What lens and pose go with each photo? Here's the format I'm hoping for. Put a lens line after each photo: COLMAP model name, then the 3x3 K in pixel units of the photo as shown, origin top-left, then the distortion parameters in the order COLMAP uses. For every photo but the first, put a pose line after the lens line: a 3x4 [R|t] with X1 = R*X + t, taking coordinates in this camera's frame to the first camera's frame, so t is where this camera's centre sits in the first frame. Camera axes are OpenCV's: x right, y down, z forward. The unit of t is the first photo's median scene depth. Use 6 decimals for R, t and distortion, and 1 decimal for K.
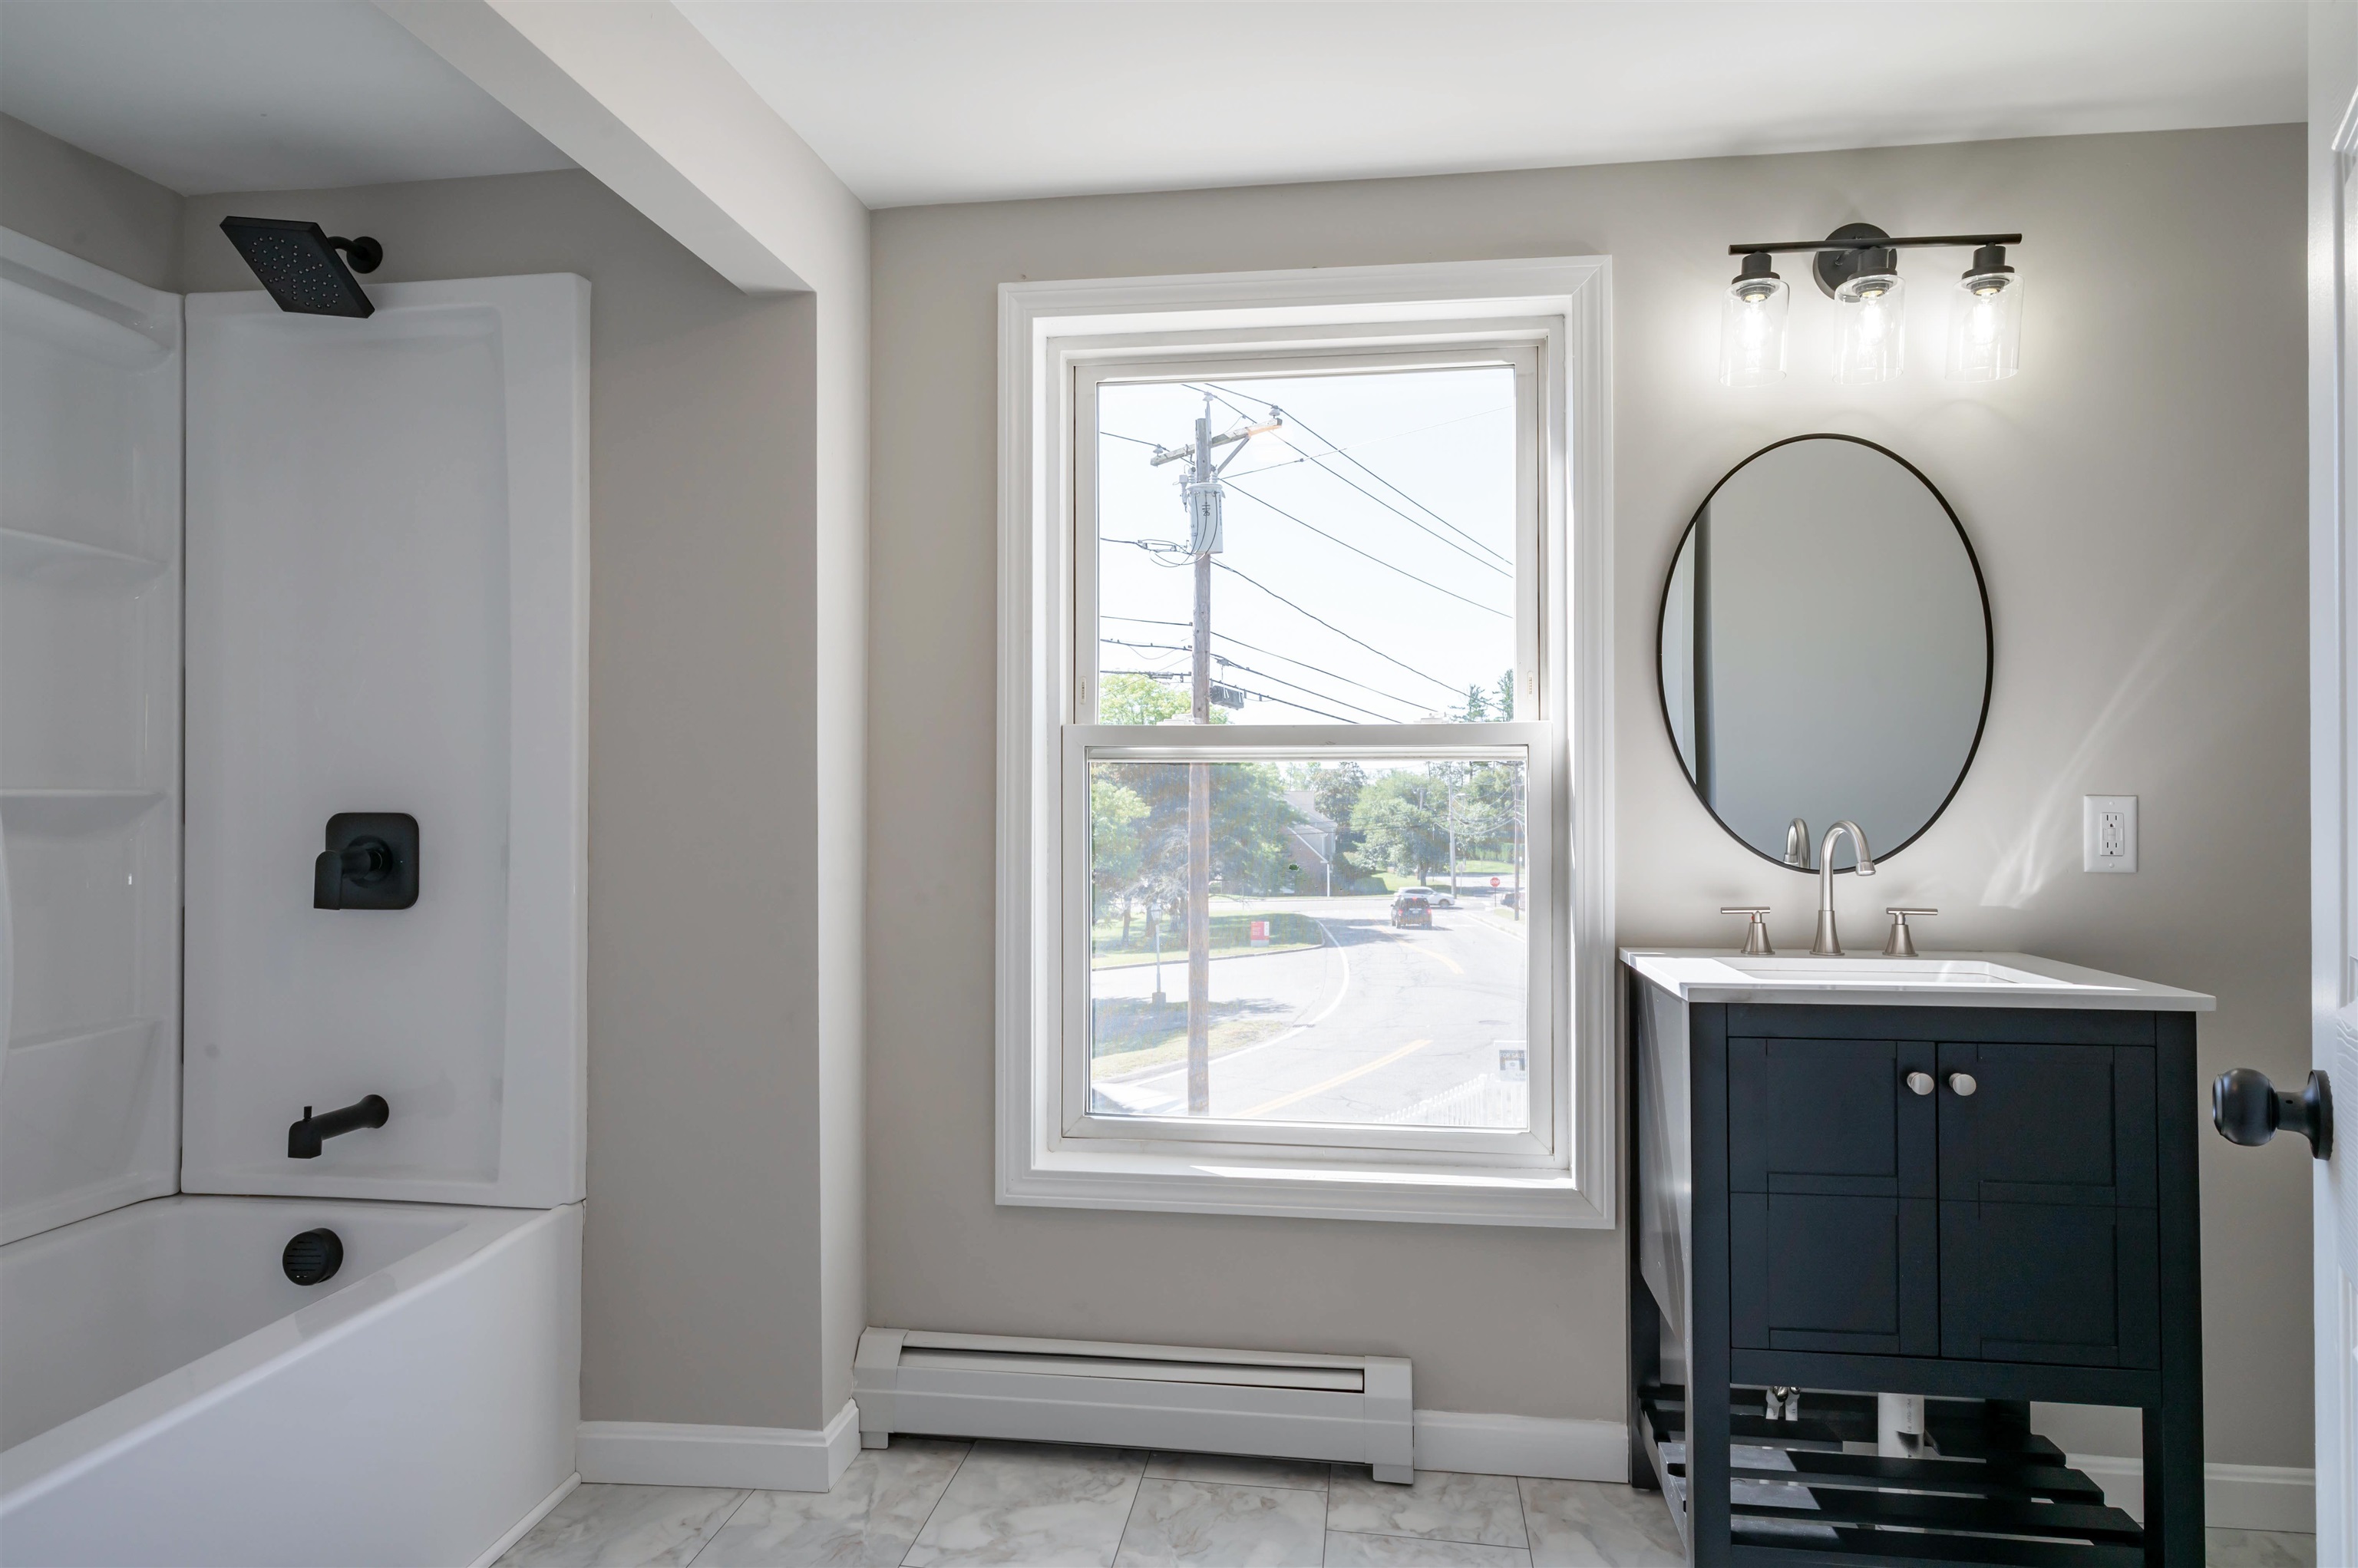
lens RADIAL K [[1313.4, 0, 1177.8], [0, 1313.4, 778.7], [0, 0, 1]] dist [-0.003342, 0.000041]
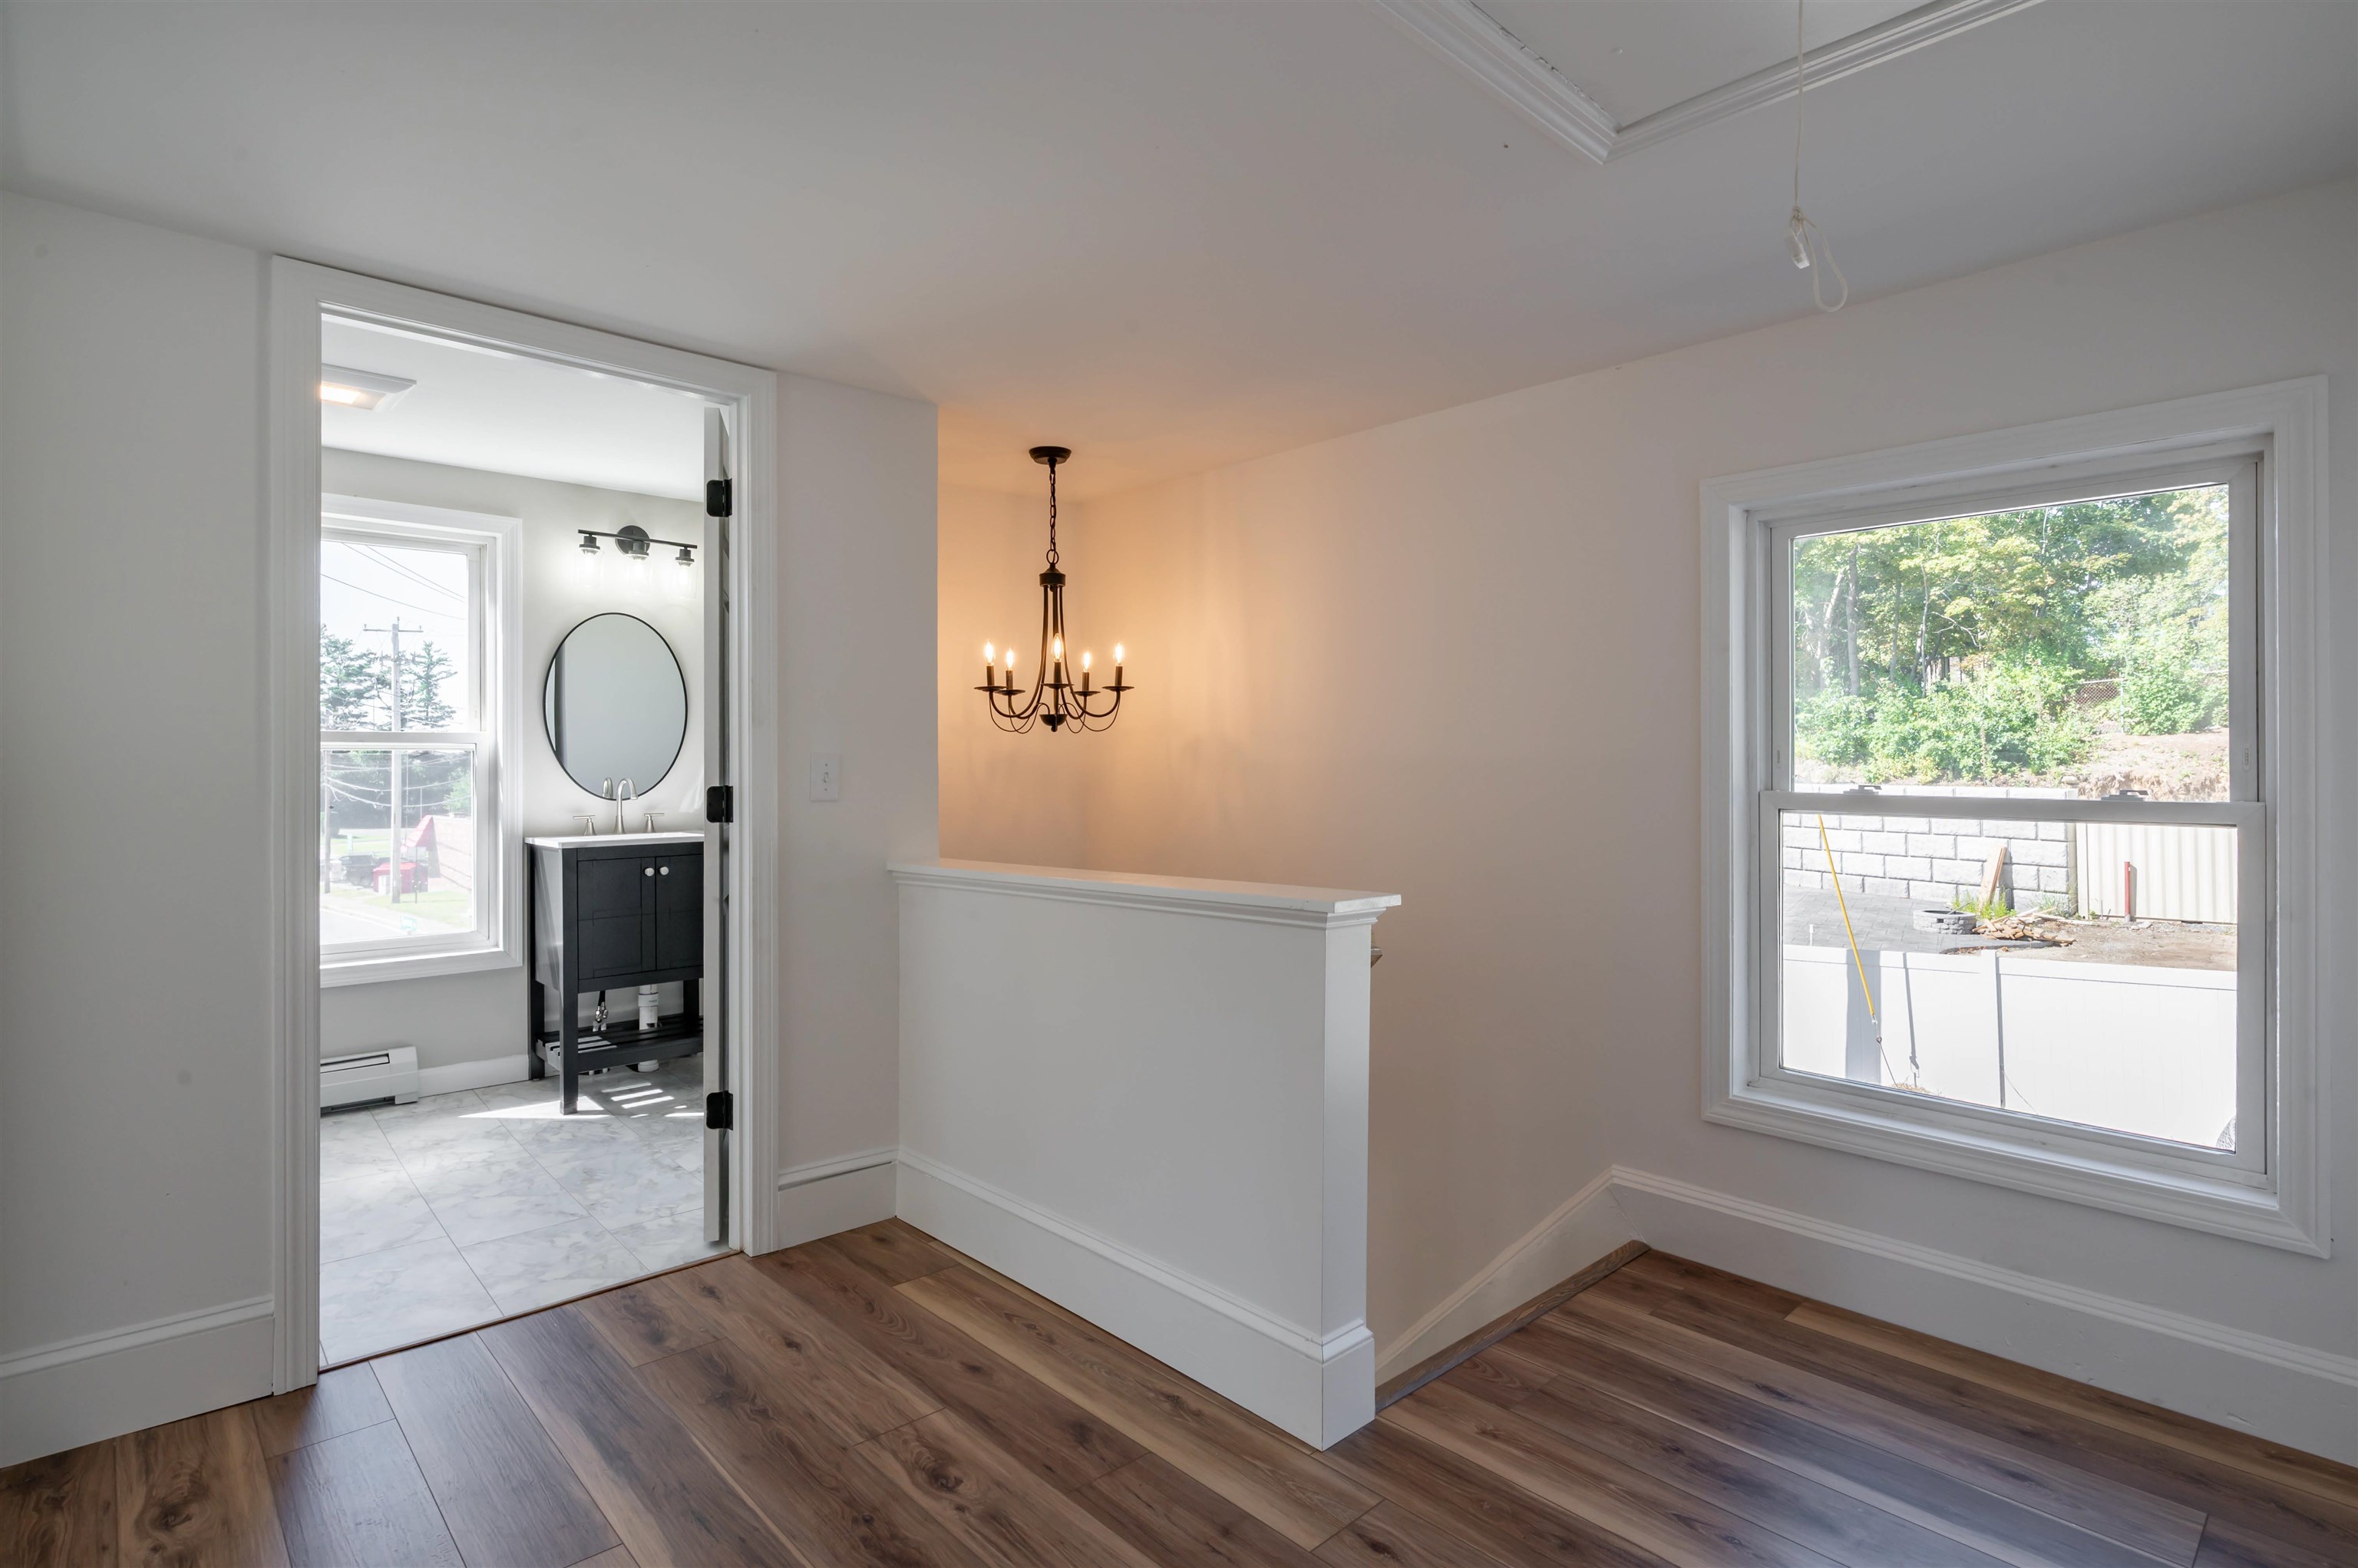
lens RADIAL K [[1191.1, 0, 1181.4], [0, 1191.1, 769.6], [0, 0, 1]] dist [0.000131, 0.000100]
pose [[0.644021, -0.001347, 0.765007, -0.491479], [-0.006722, 0.999950, 0.007420, -0.006220], [-0.764979, -0.009921, 0.643979, -1.146028]]
